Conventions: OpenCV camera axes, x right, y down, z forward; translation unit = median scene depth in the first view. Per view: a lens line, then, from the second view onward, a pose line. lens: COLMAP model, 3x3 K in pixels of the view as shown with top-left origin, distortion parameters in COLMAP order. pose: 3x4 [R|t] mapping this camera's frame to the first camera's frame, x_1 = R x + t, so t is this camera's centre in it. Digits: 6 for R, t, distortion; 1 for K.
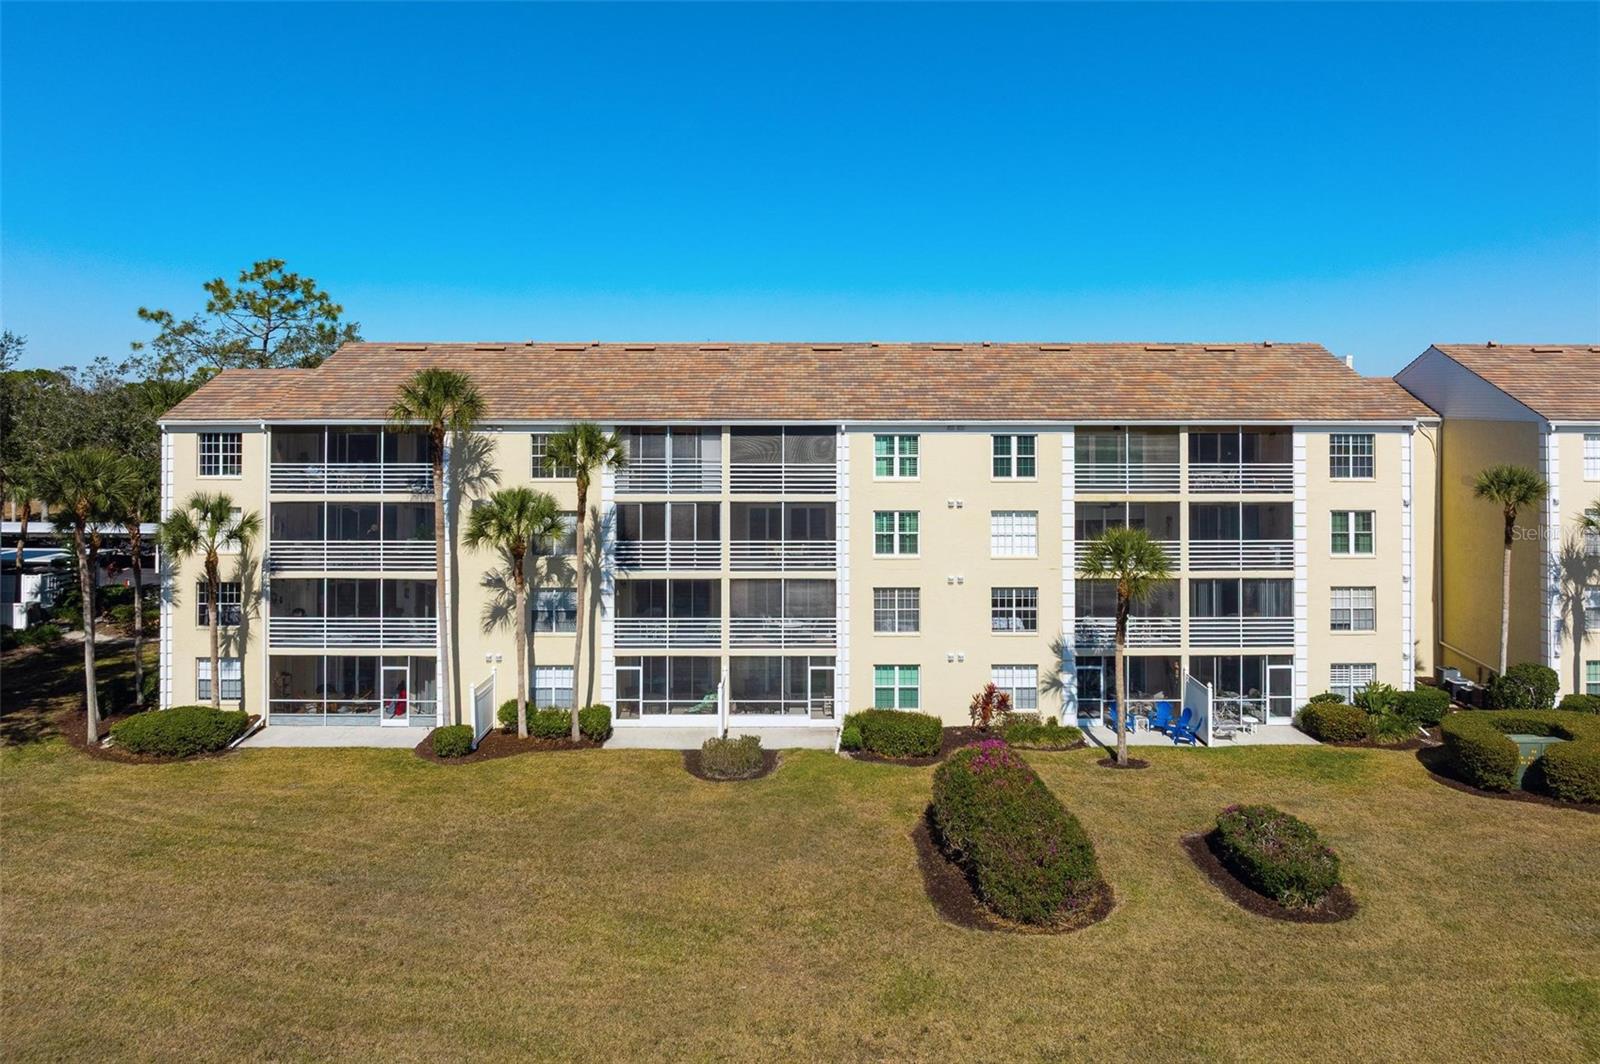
lens RADIAL K [[1303.6, 0, 811.0], [0, 1303.6, 440.5], [0, 0, 1]] dist [-0.027005, 0.004182]
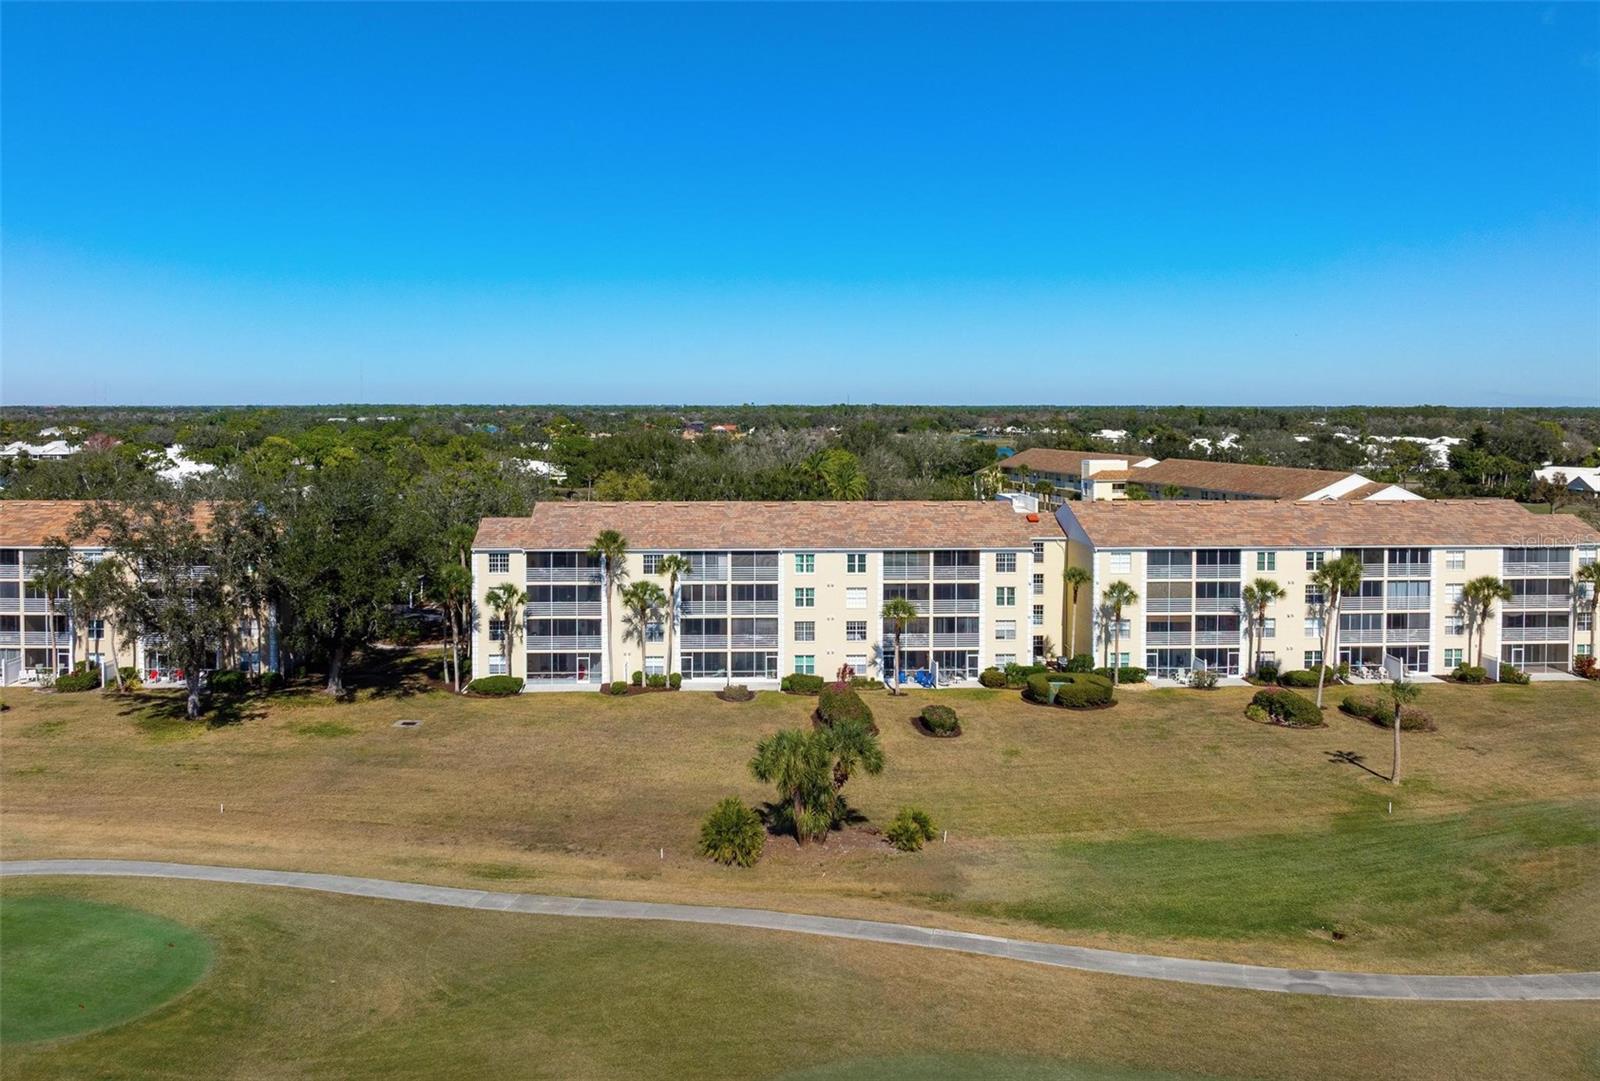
lens RADIAL K [[1223.8, 0, 800.0], [0, 1223.8, 540.5], [0, 0, 1]] dist [-0.003982, 0.005876]
pose [[0.998018, -0.000495, 0.062934, -0.076594], [-0.003737, 0.997738, 0.067118, -0.171213], [-0.062825, -0.067220, 0.995758, -1.115192]]
